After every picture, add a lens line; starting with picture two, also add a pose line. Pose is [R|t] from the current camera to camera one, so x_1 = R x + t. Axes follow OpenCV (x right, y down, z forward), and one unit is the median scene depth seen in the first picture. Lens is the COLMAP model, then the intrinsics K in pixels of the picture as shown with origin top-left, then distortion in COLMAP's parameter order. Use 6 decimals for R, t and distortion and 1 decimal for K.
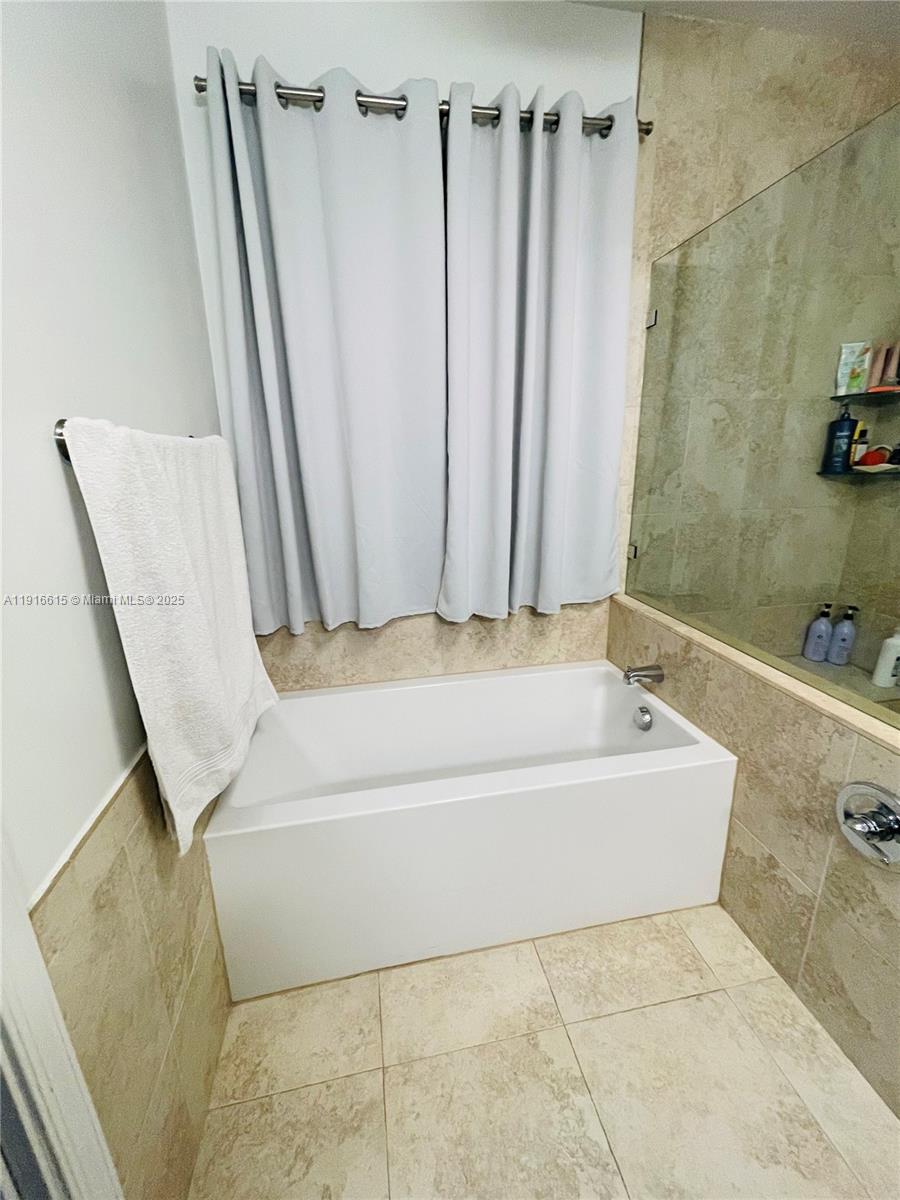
lens RADIAL K [[482.9, 0, 447.9], [0, 482.9, 593.9], [0, 0, 1]] dist [-0.004343, 0.000756]
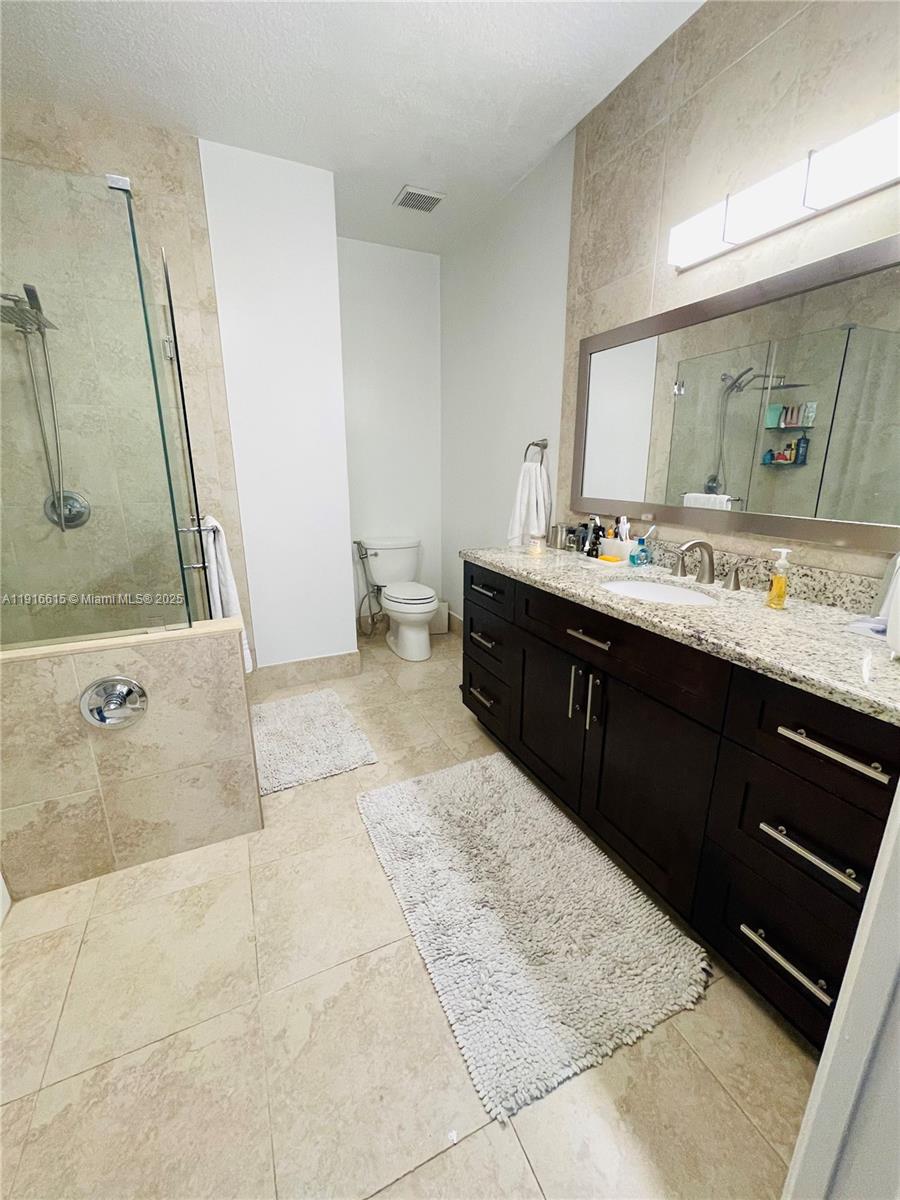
lens RADIAL K [[482.9, 0, 447.3], [0, 482.9, 594.2], [0, 0, 1]] dist [-0.004343, 0.000756]
pose [[-0.242874, -0.234550, 0.941275, -0.679681], [0.269094, 0.915957, 0.297675, 0.019302], [-0.931987, 0.325589, -0.159346, 0.199178]]
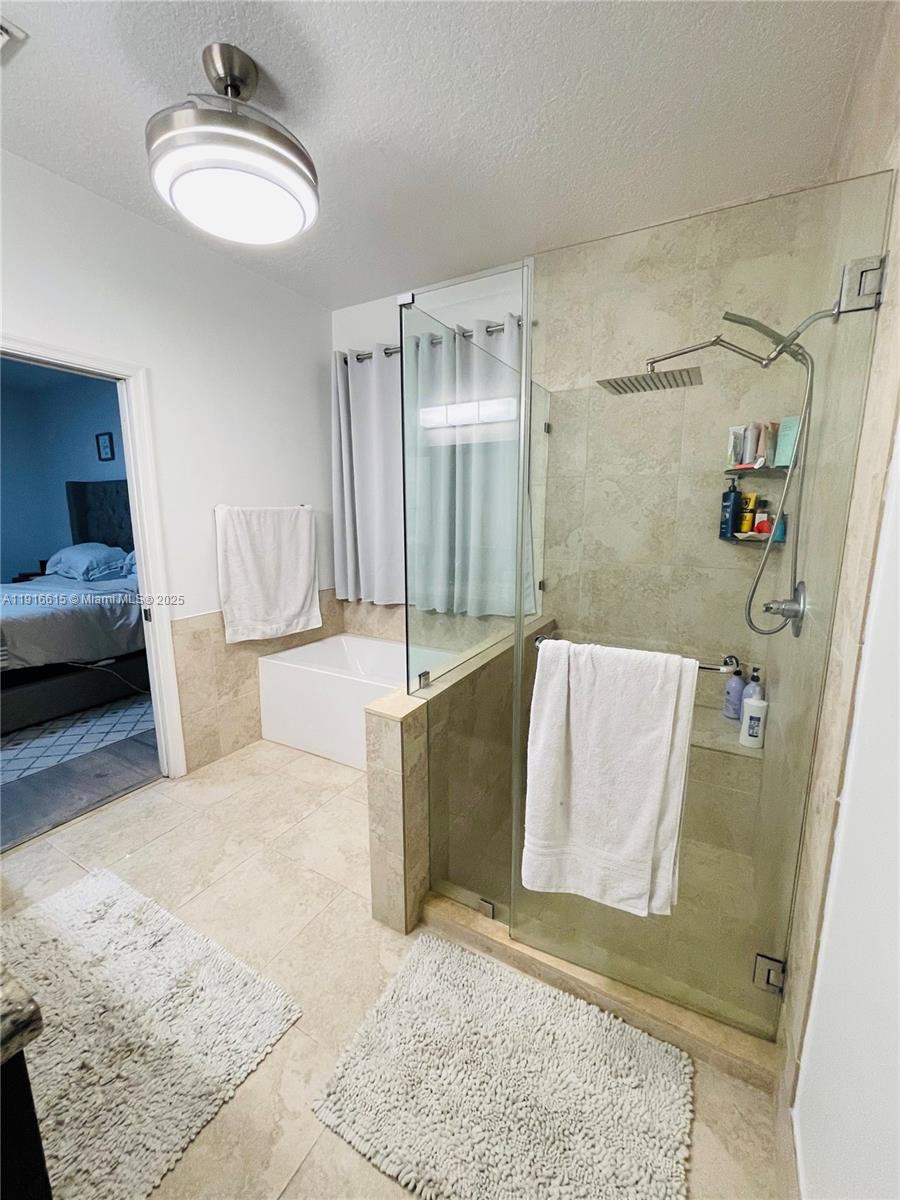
lens RADIAL K [[482.9, 0, 450.1], [0, 482.9, 598.2], [0, 0, 1]] dist [-0.004343, 0.000756]
pose [[0.766282, 0.134902, -0.628183, 0.960690], [-0.189230, 0.981729, -0.020004, 0.025217], [0.614007, 0.134200, 0.777808, -0.216456]]
